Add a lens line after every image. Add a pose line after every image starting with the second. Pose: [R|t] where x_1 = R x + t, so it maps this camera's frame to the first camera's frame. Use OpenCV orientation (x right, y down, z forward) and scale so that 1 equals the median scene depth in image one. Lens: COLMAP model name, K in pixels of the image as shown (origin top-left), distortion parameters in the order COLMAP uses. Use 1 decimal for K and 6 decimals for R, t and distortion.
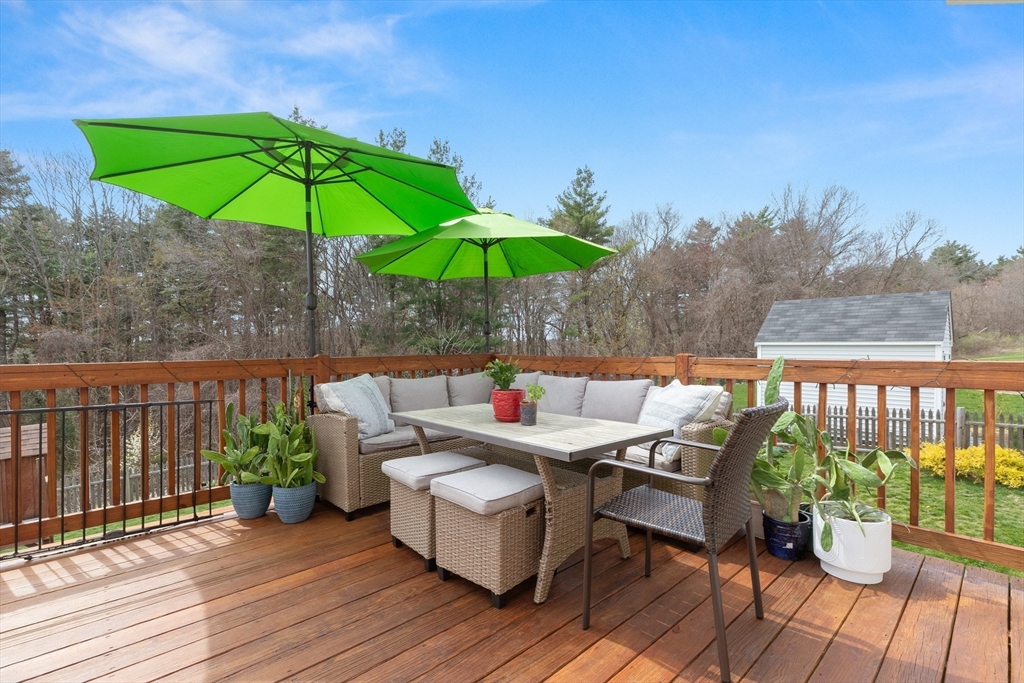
lens RADIAL K [[463.7, 0, 513.7], [0, 463.7, 343.9], [0, 0, 1]] dist [0.009457, 0.000032]
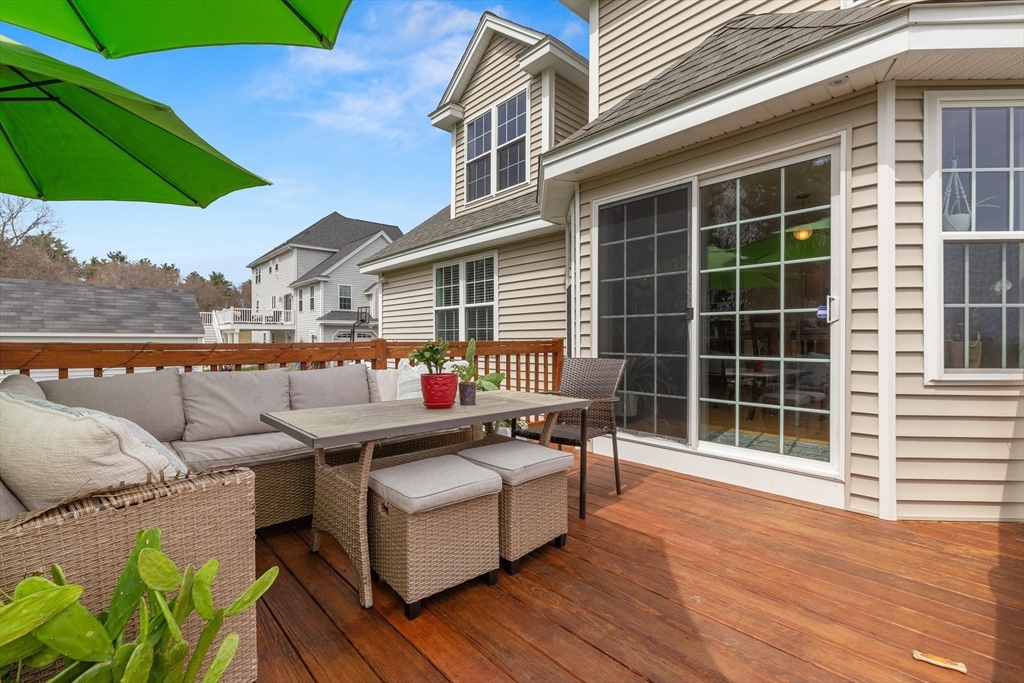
lens RADIAL K [[461.4, 0, 521.2], [0, 461.4, 331.3], [0, 0, 1]] dist [0.002233, -0.000134]
pose [[0.005538, 0.021089, 0.999762, -0.192548], [-0.004675, 0.999767, -0.021063, 0.006859], [-0.999974, -0.004557, 0.005635, 0.172624]]
